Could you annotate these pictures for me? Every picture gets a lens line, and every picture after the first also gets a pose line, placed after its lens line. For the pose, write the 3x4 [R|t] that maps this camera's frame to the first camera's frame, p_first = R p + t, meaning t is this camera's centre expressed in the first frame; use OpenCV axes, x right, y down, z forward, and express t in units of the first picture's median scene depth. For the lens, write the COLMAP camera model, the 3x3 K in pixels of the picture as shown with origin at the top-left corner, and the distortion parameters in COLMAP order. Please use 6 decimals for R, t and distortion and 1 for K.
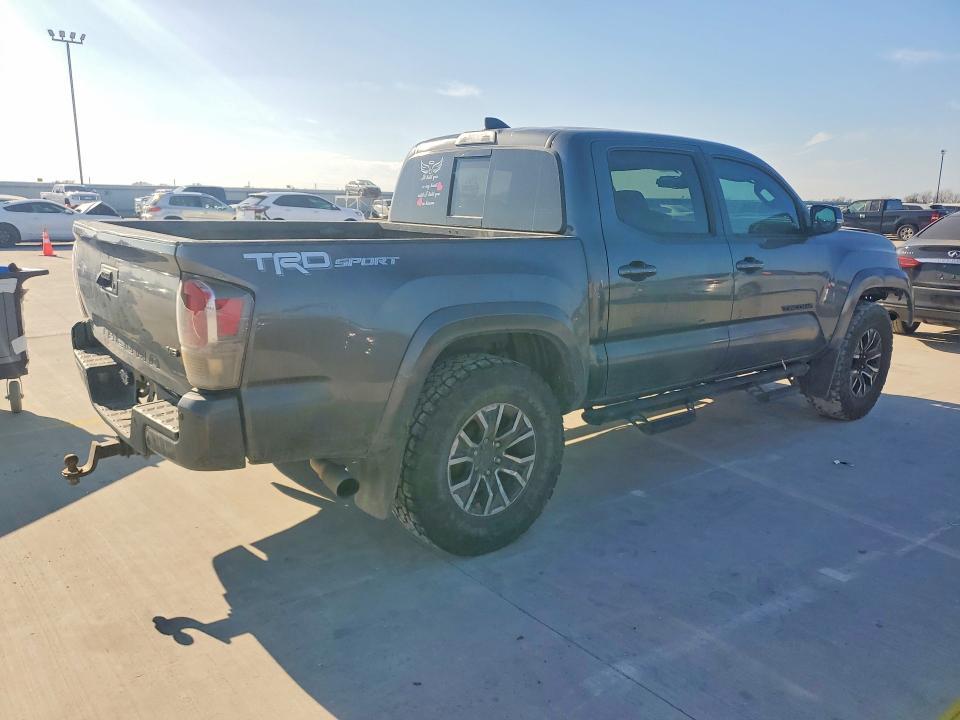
lens RADIAL K [[739.6, 0, 475.9], [0, 739.6, 357.7], [0, 0, 1]] dist [0.007820, 0.003871]
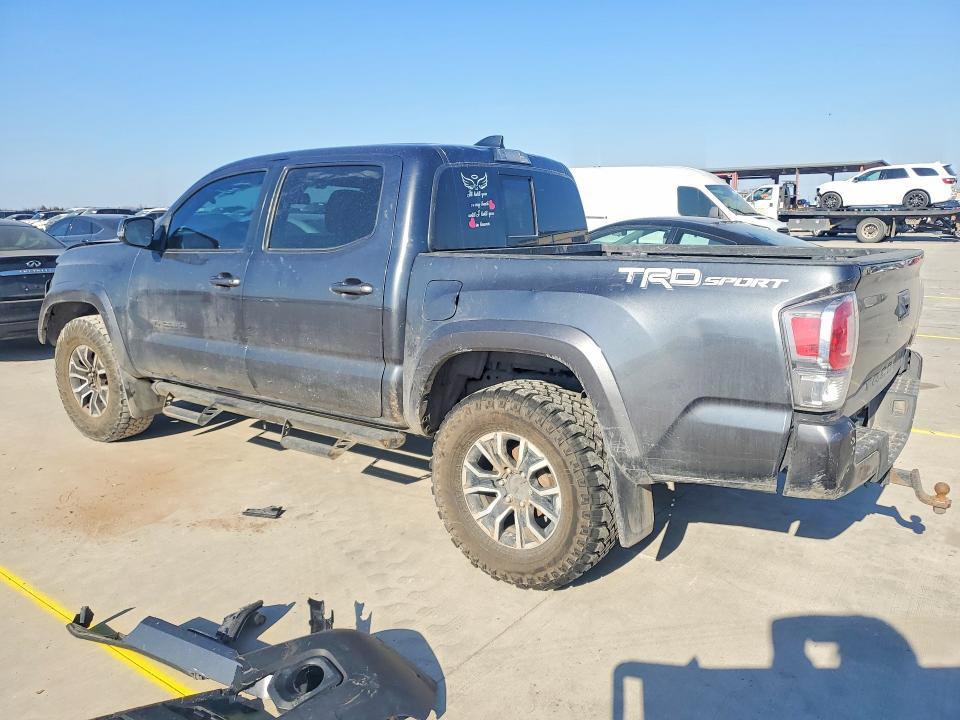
lens RADIAL K [[739.6, 0, 475.9], [0, 739.6, 357.7], [0, 0, 1]] dist [0.007820, 0.003871]
pose [[-0.234170, -0.193270, 0.952791, -0.910301], [0.206205, 0.947869, 0.242950, -0.271750], [-0.950076, 0.253362, -0.182109, 1.201058]]
